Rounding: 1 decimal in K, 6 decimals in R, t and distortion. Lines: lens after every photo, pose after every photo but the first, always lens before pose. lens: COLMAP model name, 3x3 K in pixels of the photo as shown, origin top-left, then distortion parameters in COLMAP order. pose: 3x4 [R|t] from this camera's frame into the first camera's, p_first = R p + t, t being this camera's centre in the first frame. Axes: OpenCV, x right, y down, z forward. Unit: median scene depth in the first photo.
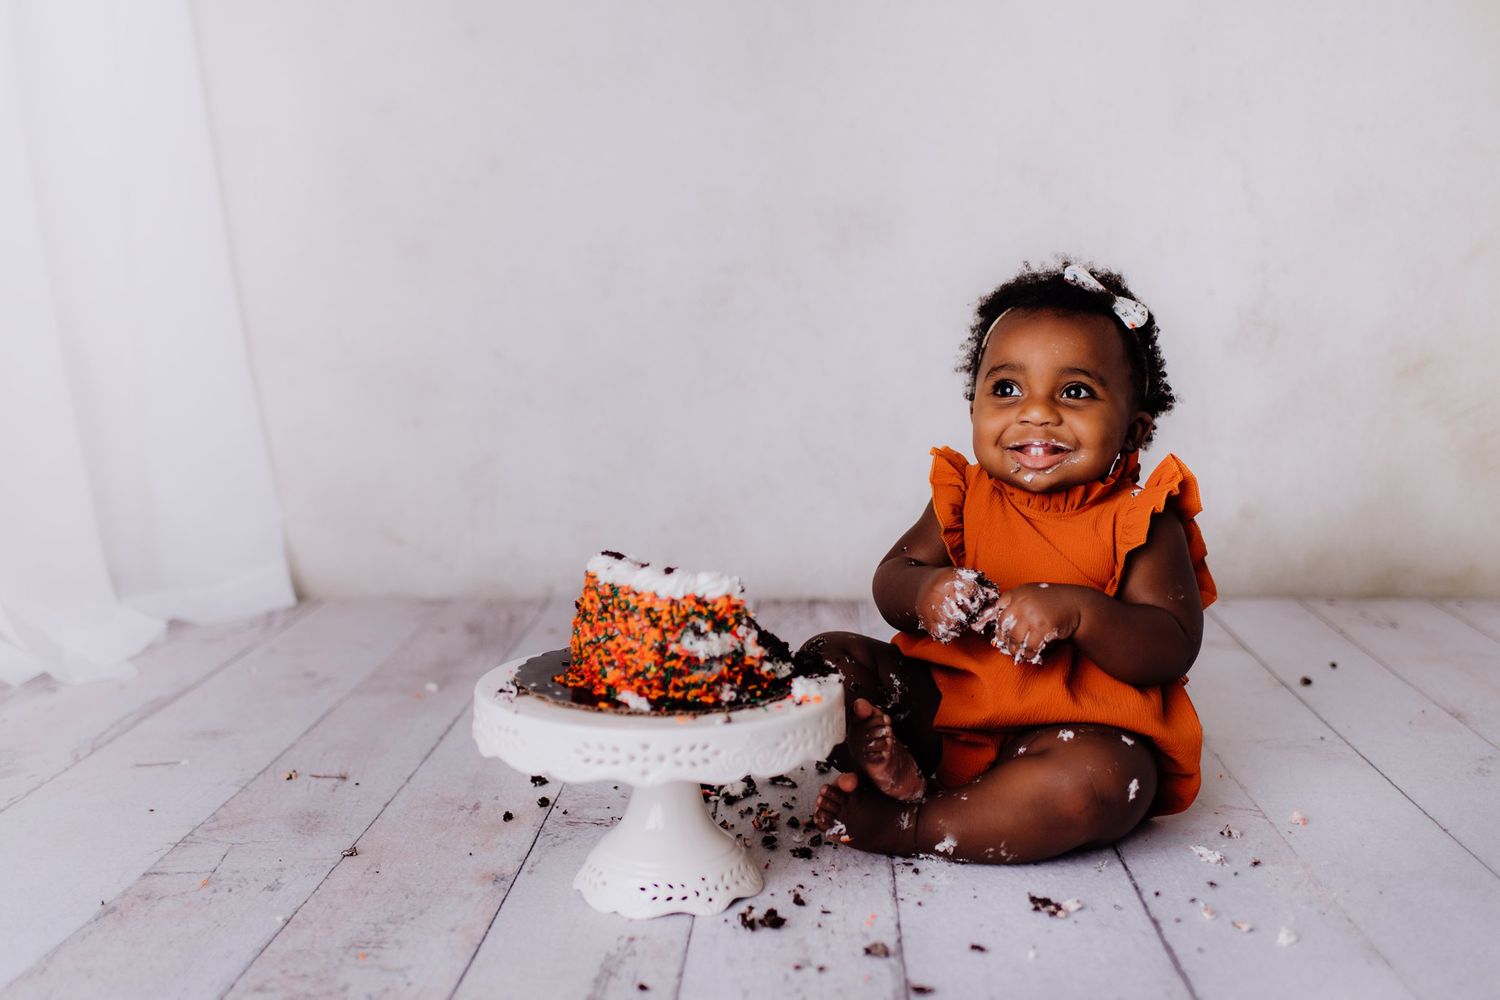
lens RADIAL K [[1635.0, 0, 753.3], [0, 1635.0, 552.5], [0, 0, 1]] dist [0.005912, 0.007186]
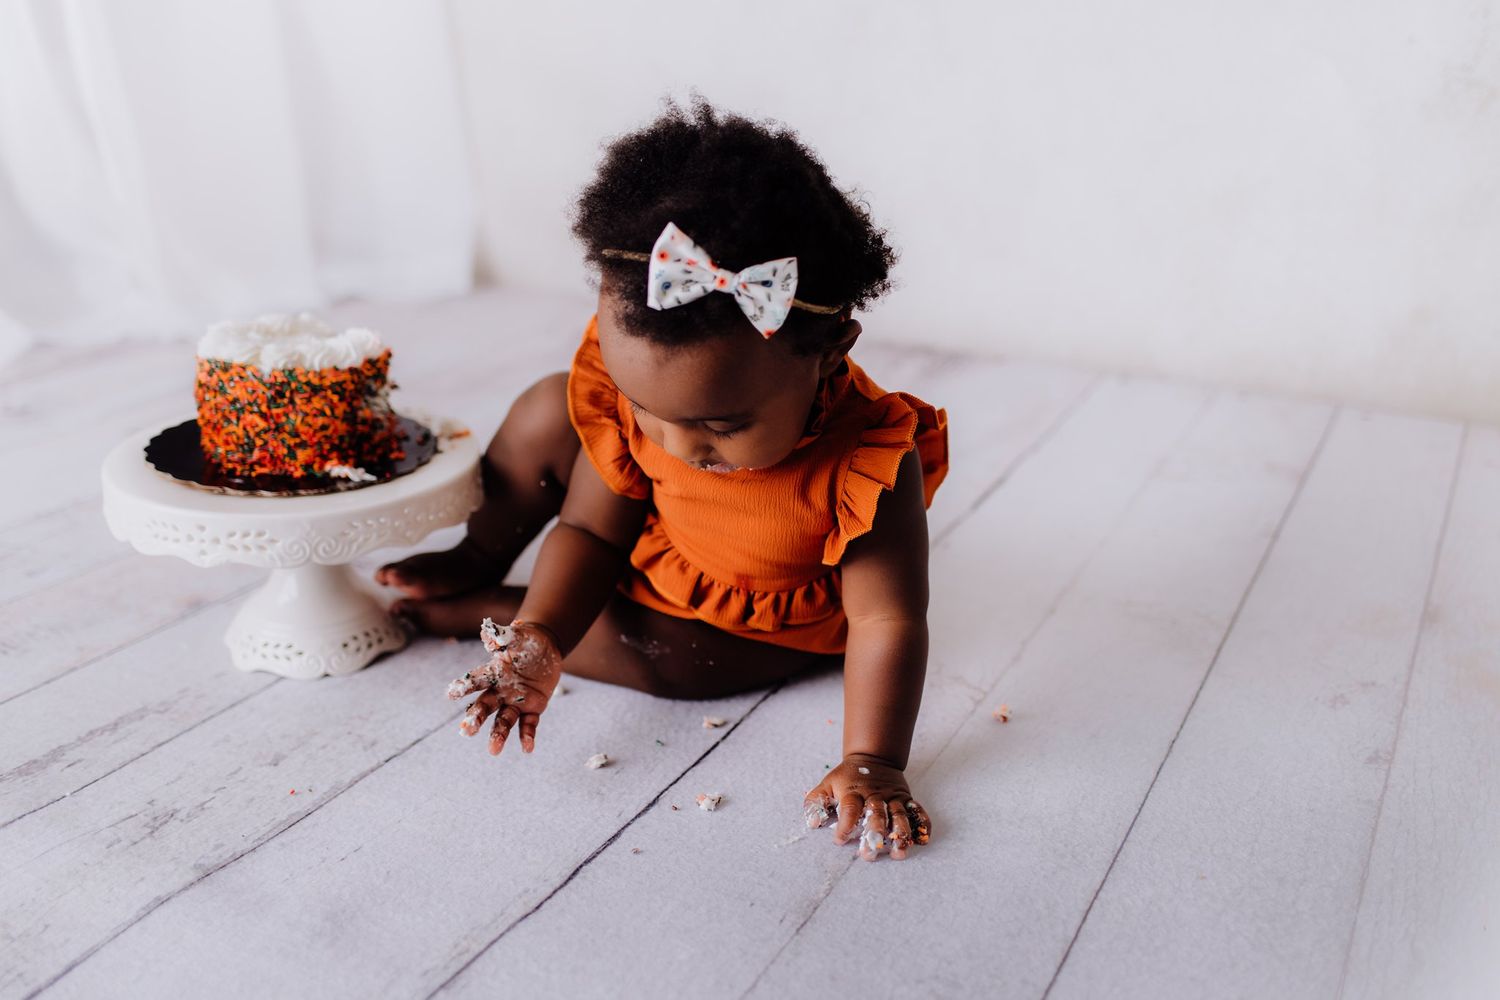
lens RADIAL K [[1471.5, 0, 750.1], [0, 1471.5, 500.6], [0, 0, 1]] dist [0.001480, 0.017394]
pose [[0.902653, 0.174452, -0.393425, 0.582580], [-0.093148, 0.971684, 0.217150, -0.120772], [0.420167, -0.159364, 0.893344, 0.311961]]
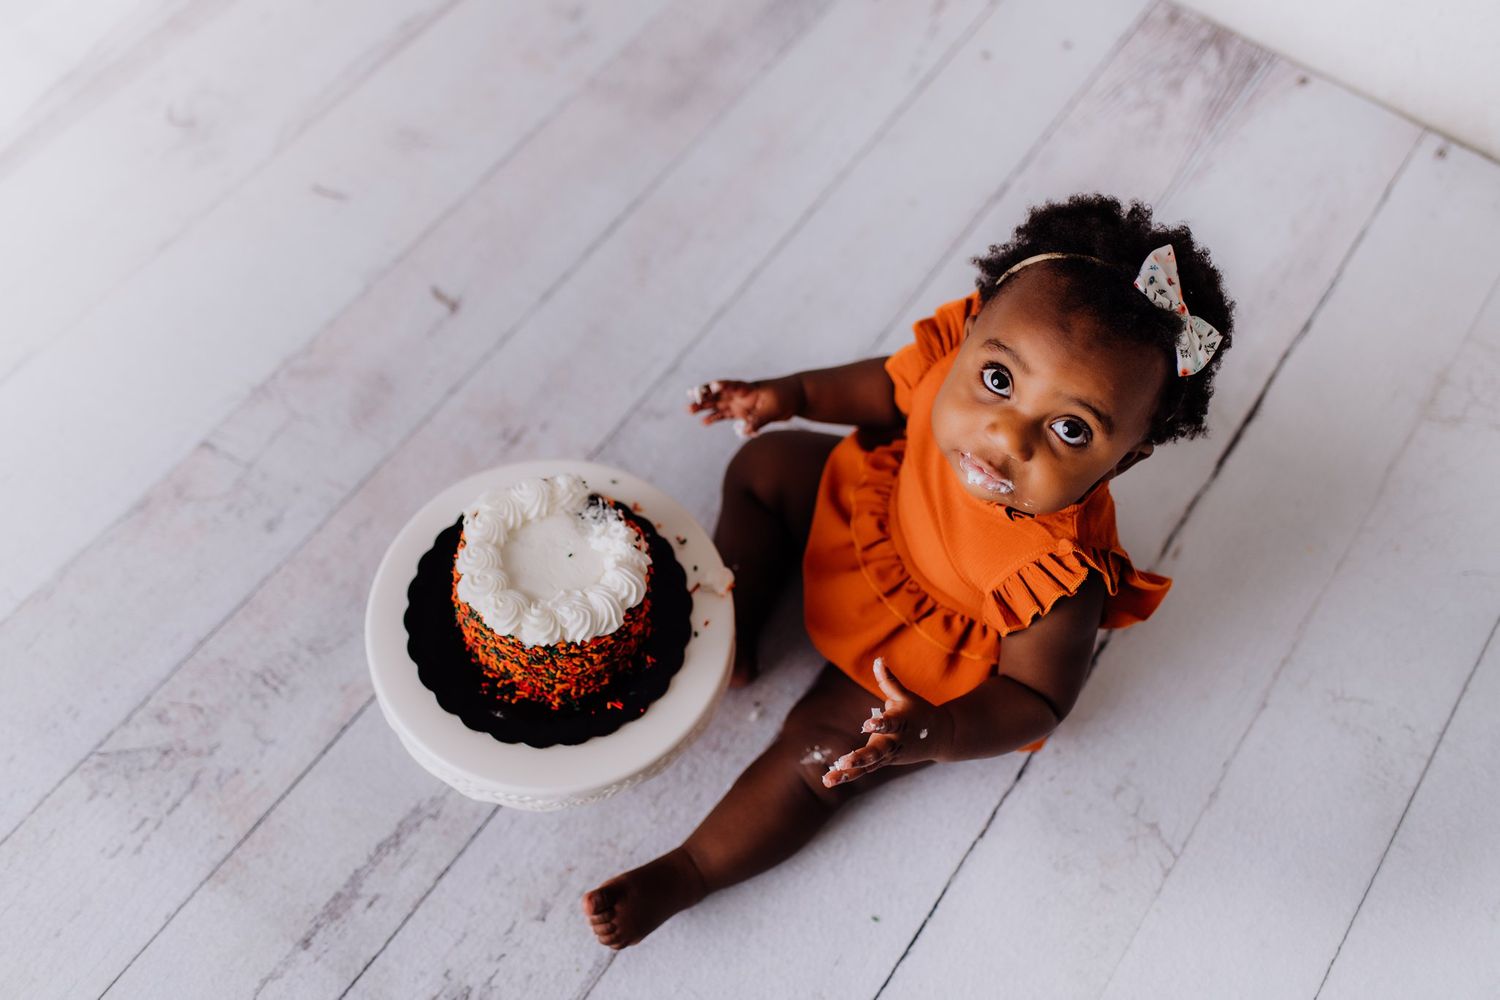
lens RADIAL K [[1471.5, 0, 750.1], [0, 1471.5, 500.6], [0, 0, 1]] dist [0.001480, 0.017394]
pose [[0.840512, 0.498753, -0.211625, 0.214920], [-0.150830, 0.590562, 0.792772, -0.719695], [0.520375, -0.634415, 0.571601, 0.617229]]
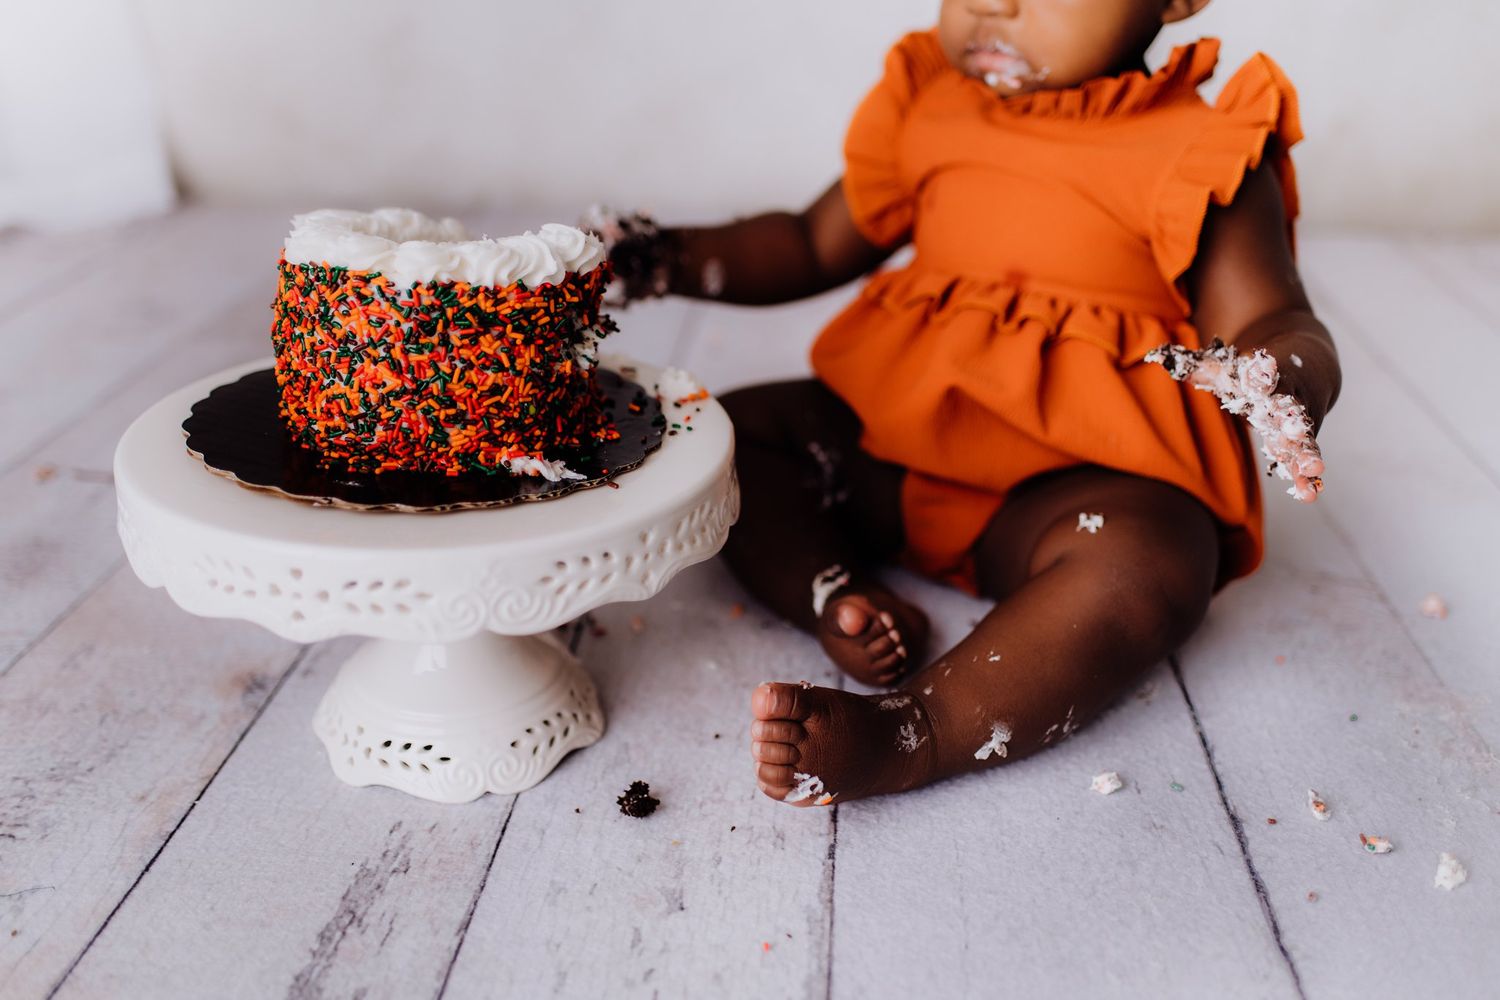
lens RADIAL K [[1471.5, 0, 750.1], [0, 1471.5, 500.6], [0, 0, 1]] dist [0.001480, 0.017394]
pose [[0.999195, 0.034990, -0.019630, 0.061768], [-0.029050, 0.968447, 0.247522, -0.033028], [0.027671, -0.246752, 0.968684, 0.462306]]
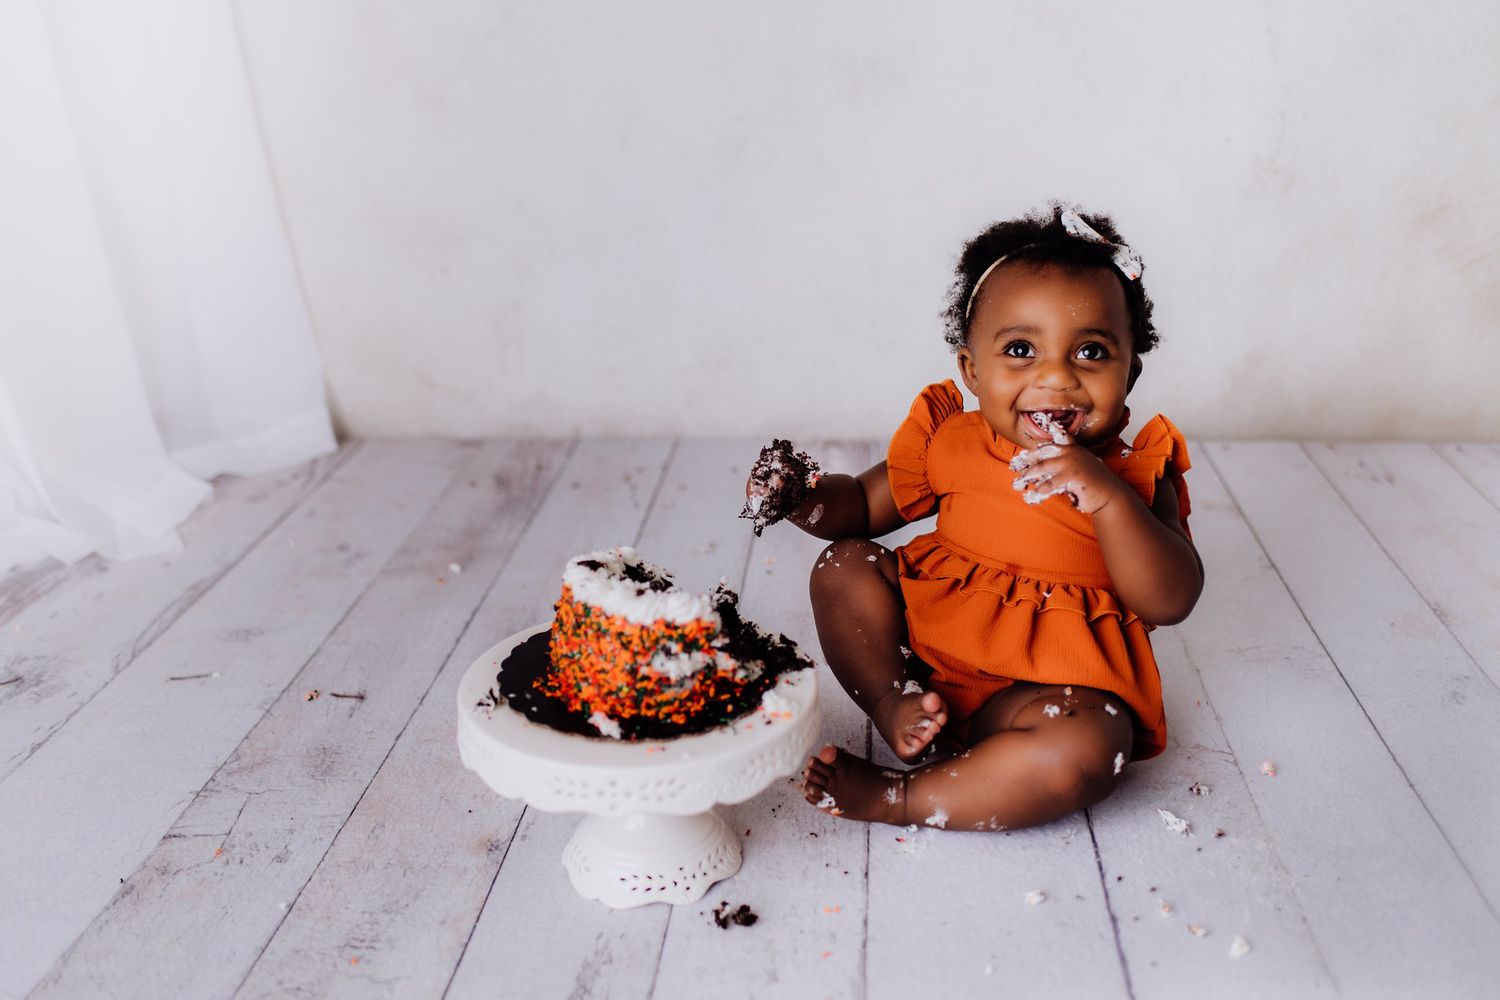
lens RADIAL K [[1491.5, 0, 751.3], [0, 1491.5, 502.1], [0, 0, 1]] dist [0.002511, 0.015314]
pose [[0.999062, 0.001063, -0.043290, 0.055875], [0.006901, 0.983011, 0.183419, -0.207858], [0.042749, -0.183546, 0.982081, 0.107382]]
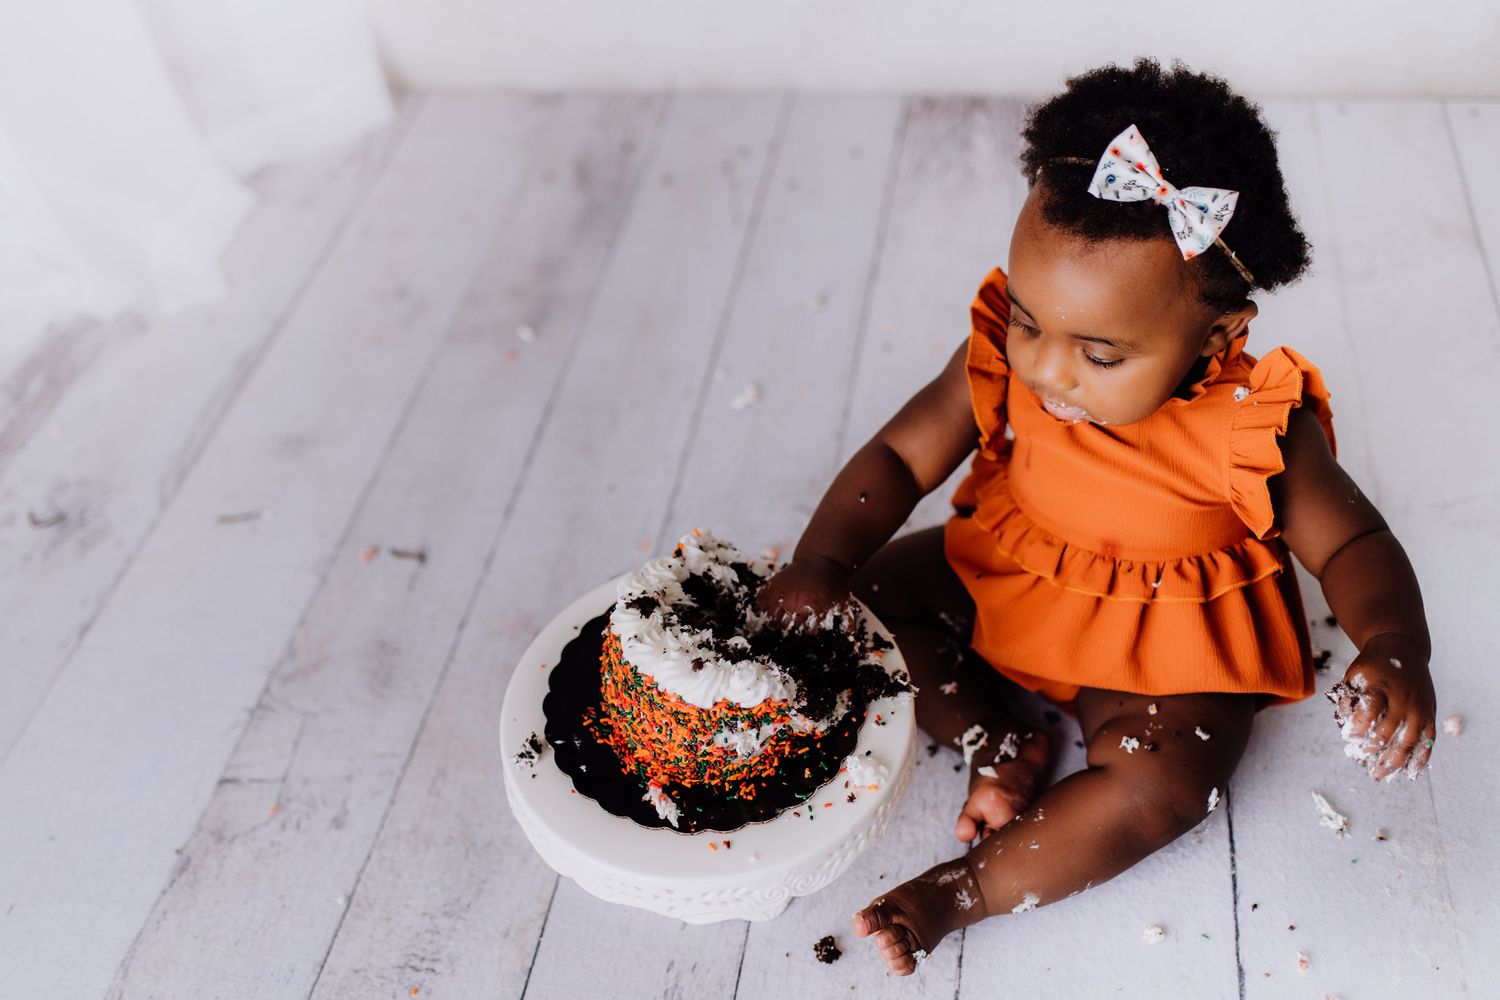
lens RADIAL K [[1529.9, 0, 748.7], [0, 1529.9, 502.4], [0, 0, 1]] dist [-0.000766, 0.027223]
pose [[0.989257, 0.038098, -0.141135, 0.081319], [0.048446, 0.825449, 0.562394, -0.490335], [0.137925, -0.563190, 0.814735, 0.401880]]
